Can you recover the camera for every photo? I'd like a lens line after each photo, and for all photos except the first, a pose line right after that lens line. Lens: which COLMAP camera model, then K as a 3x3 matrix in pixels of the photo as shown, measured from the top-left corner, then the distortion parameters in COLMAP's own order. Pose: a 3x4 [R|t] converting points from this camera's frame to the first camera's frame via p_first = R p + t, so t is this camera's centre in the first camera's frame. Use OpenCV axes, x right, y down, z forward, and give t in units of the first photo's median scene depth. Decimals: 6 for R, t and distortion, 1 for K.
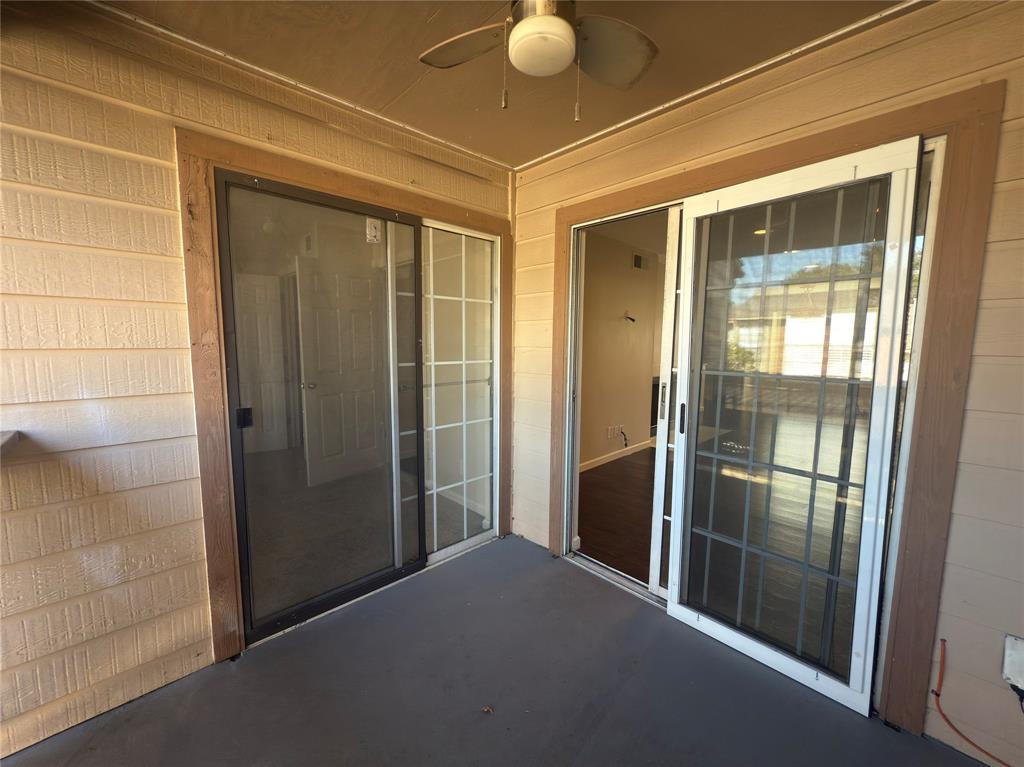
lens RADIAL K [[406.4, 0, 512.0], [0, 406.4, 383.5], [0, 0, 1]] dist [-0.000606, -0.000180]
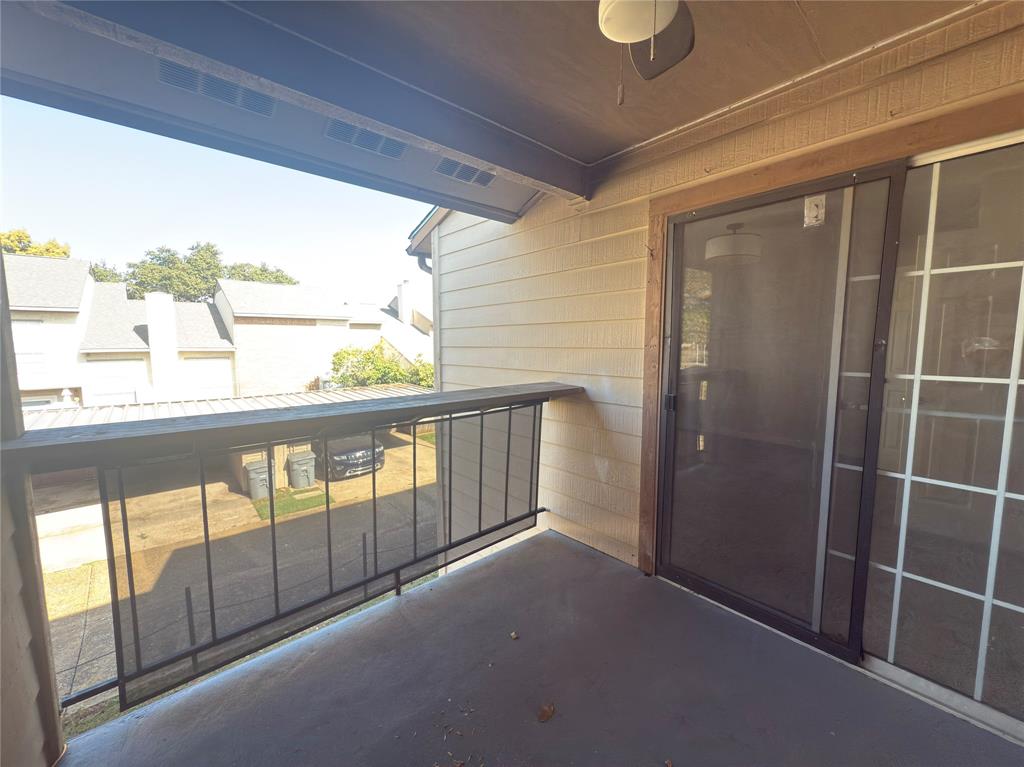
lens RADIAL K [[406.4, 0, 512.0], [0, 406.4, 383.5], [0, 0, 1]] dist [-0.000606, -0.000180]
pose [[-0.039893, 0.092328, -0.994929, 0.632867], [-0.103790, 0.989953, 0.096028, -0.045783], [0.993799, 0.107095, -0.029910, 0.516246]]
